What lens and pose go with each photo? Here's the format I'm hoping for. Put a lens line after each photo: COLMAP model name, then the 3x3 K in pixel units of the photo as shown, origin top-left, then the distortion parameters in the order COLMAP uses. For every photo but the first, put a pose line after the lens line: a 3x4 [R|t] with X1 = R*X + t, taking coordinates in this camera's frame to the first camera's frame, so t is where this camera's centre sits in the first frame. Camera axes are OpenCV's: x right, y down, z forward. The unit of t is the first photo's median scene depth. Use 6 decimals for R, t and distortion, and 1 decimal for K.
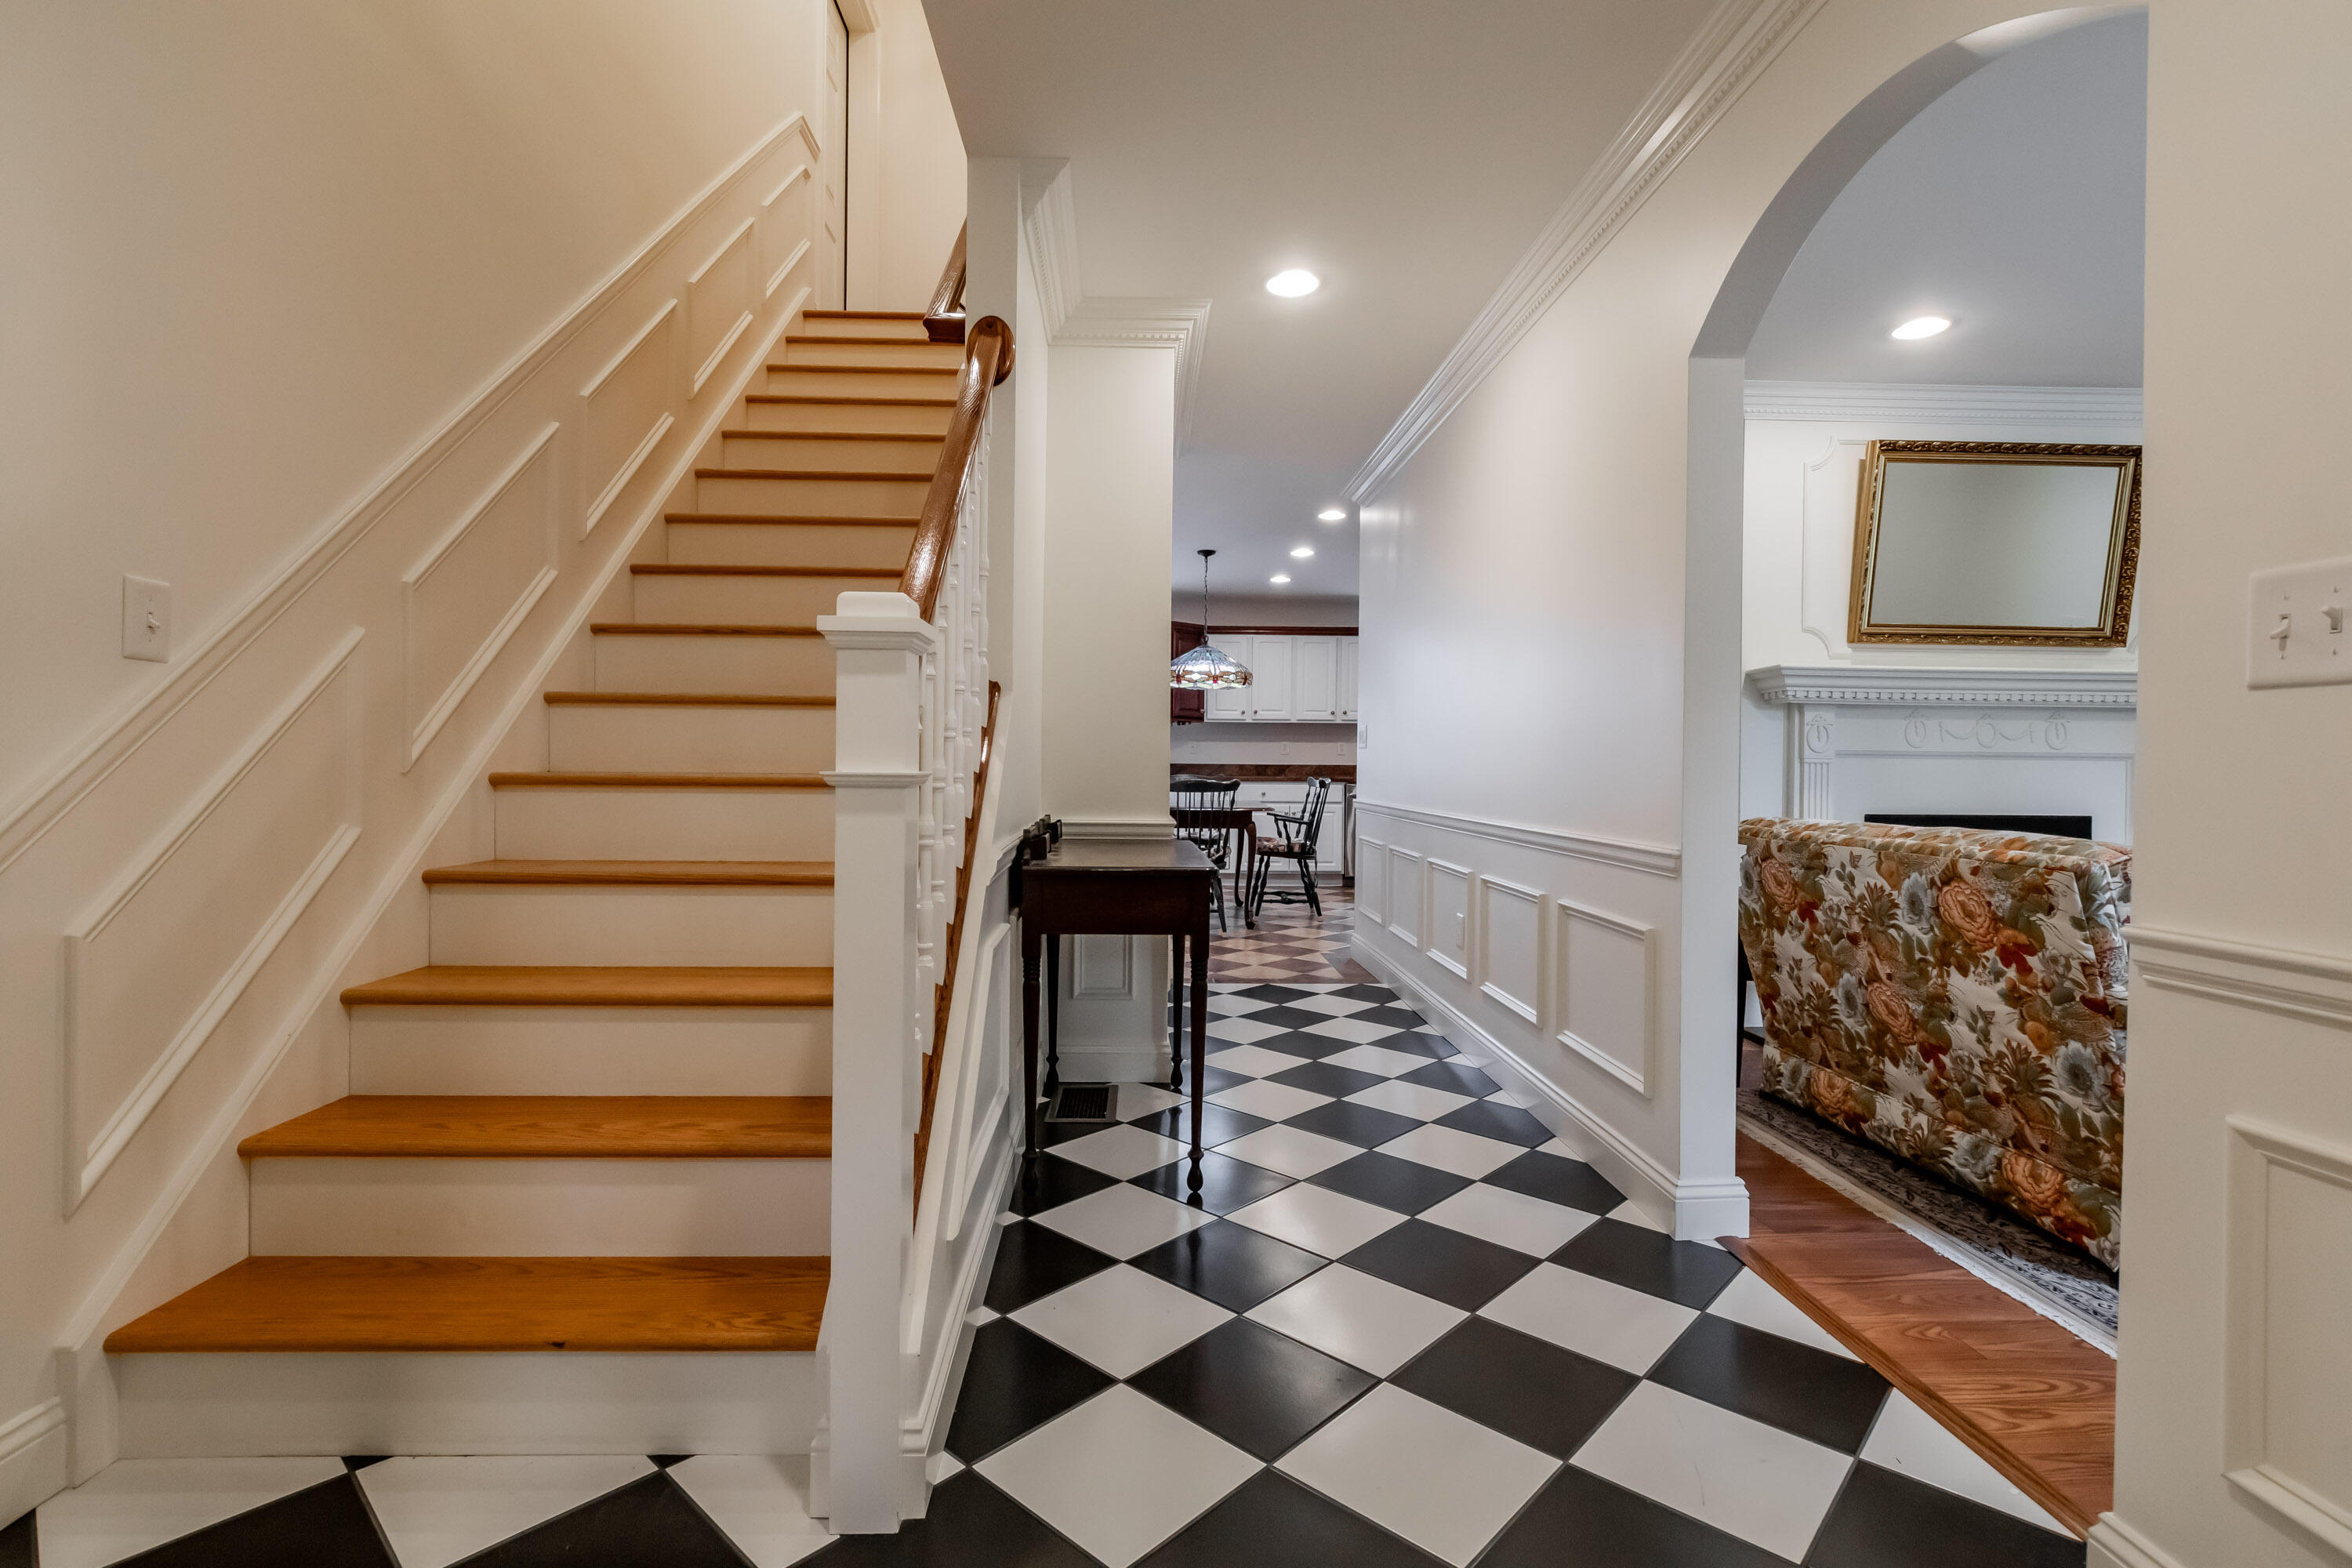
lens RADIAL K [[1113.5, 0, 1176.0], [0, 1113.5, 784.0], [0, 0, 1]] dist [-0.000691, -0.000689]
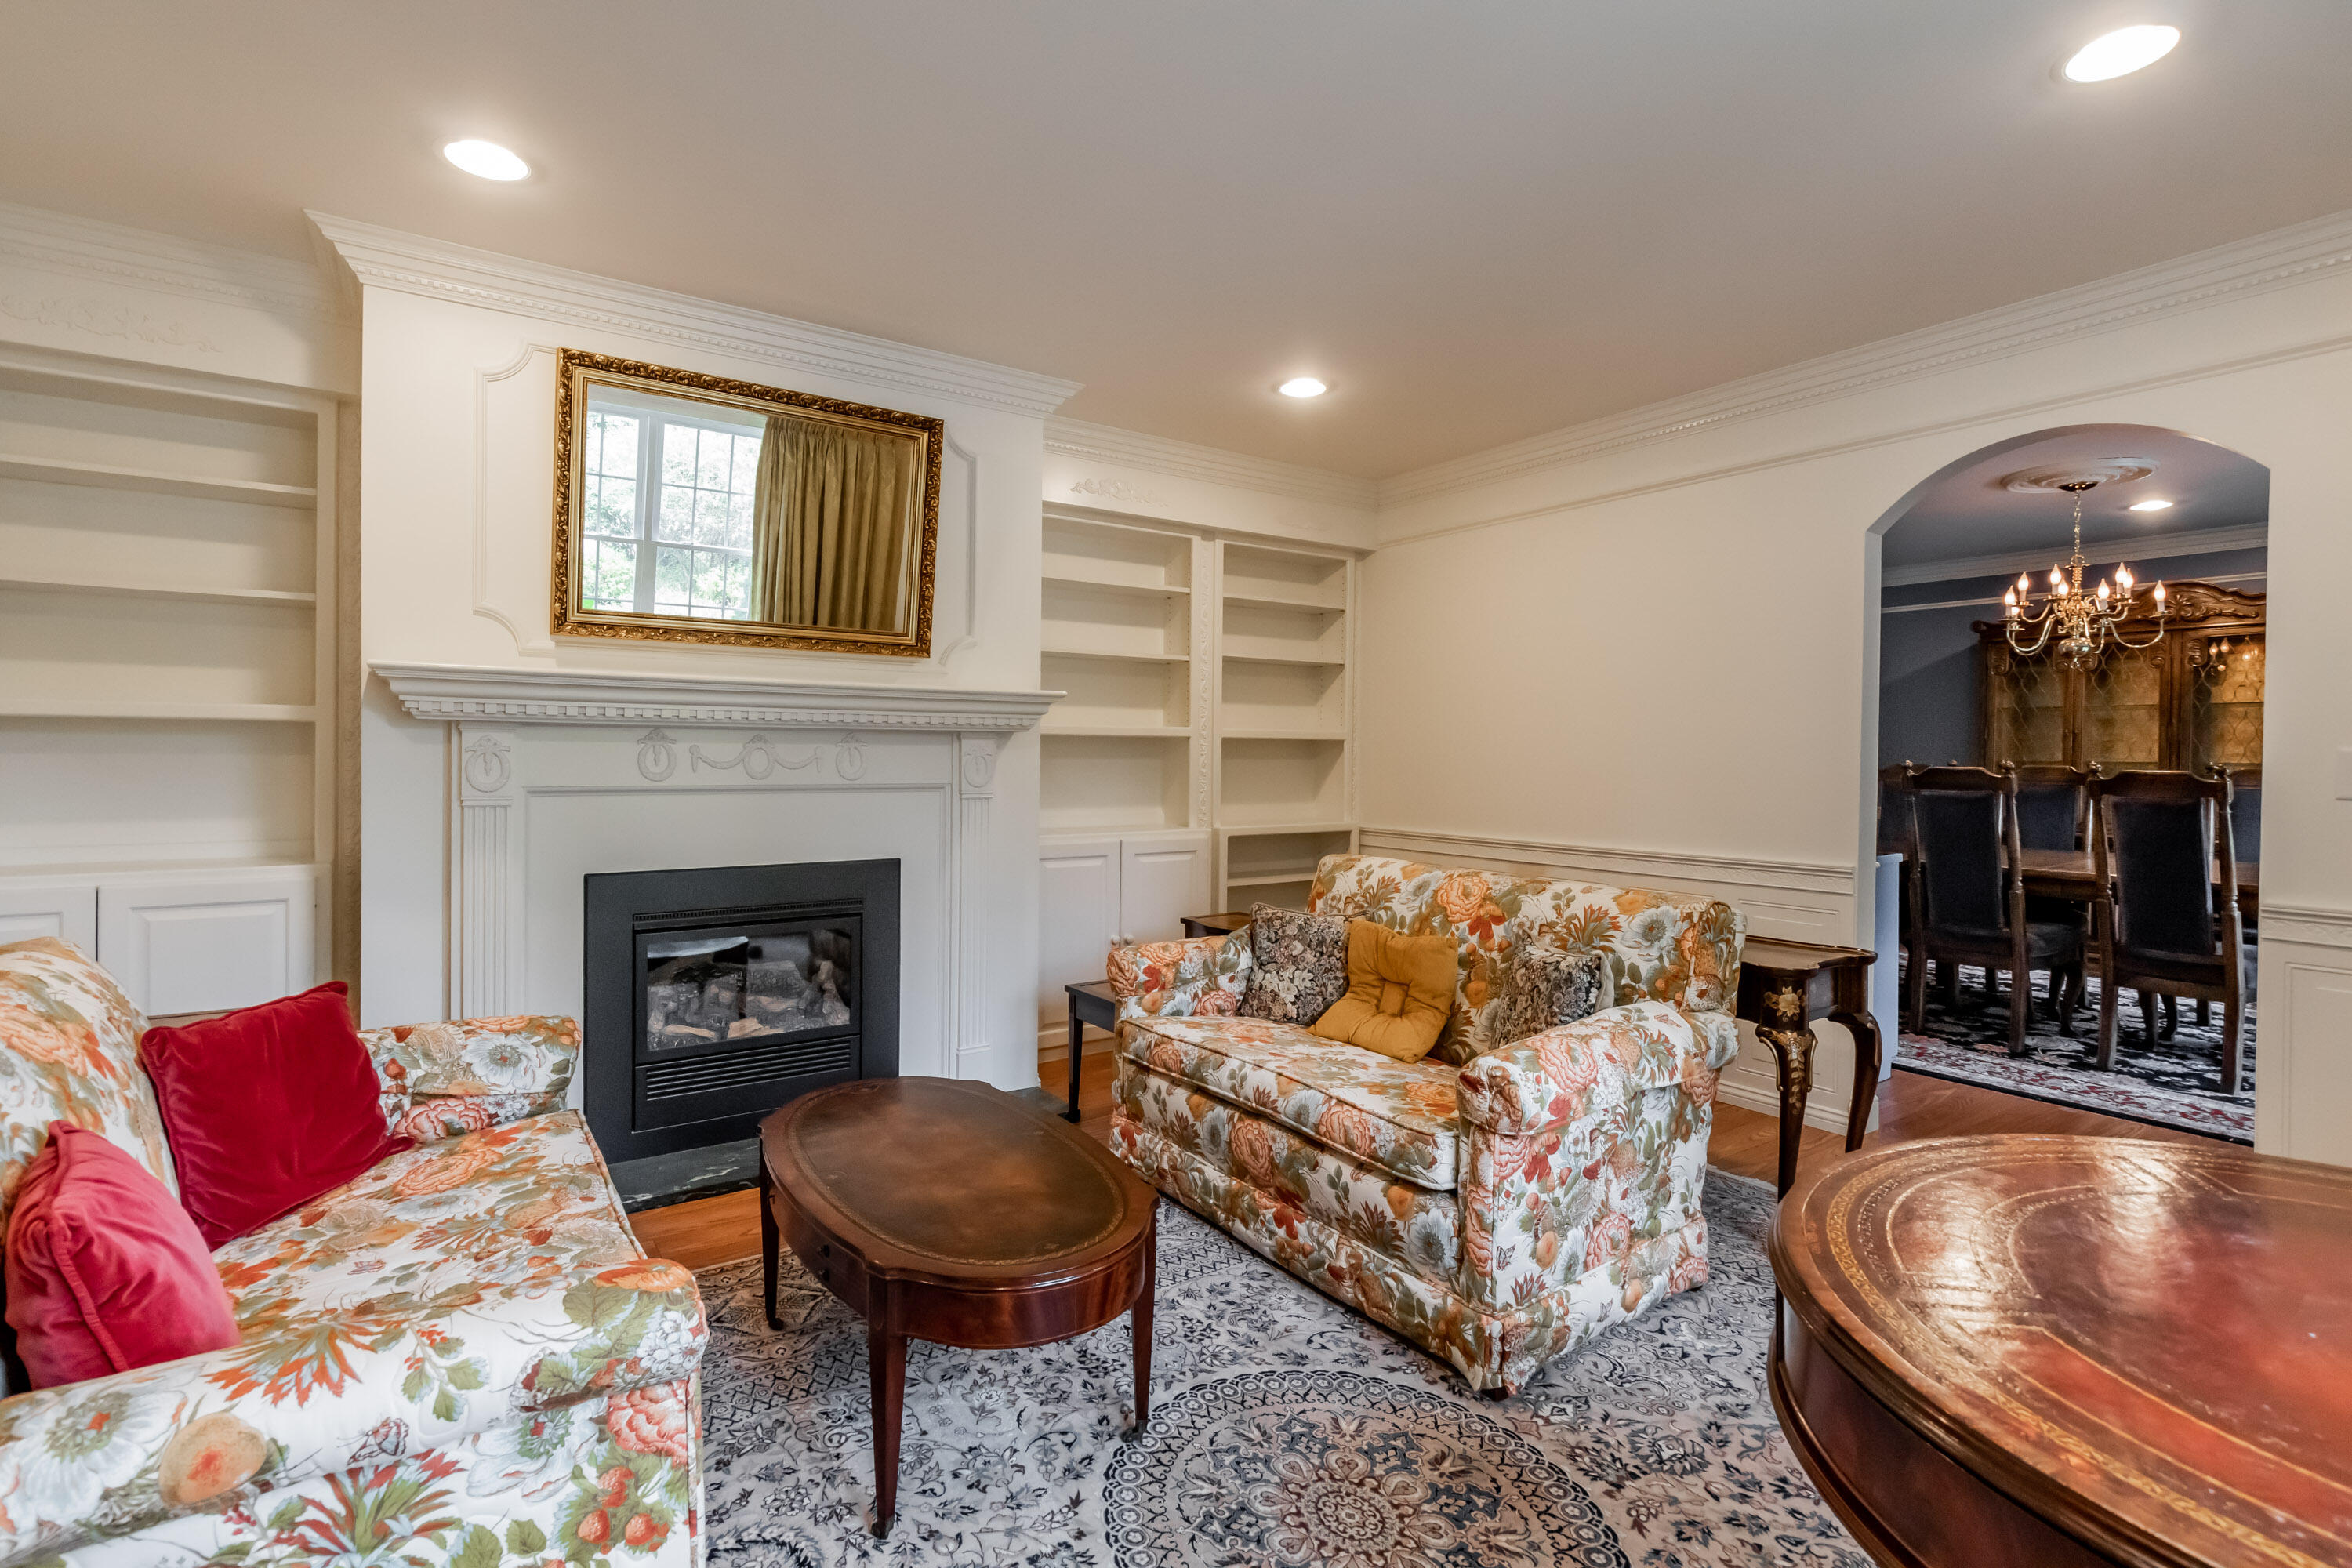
lens RADIAL K [[1113.5, 0, 1176.0], [0, 1113.5, 784.0], [0, 0, 1]] dist [-0.000691, -0.000689]
pose [[0.848288, -0.011939, 0.529401, 0.567260], [0.000697, 0.999770, 0.021430, -0.046124], [-0.529535, -0.017810, 0.848101, 0.185127]]
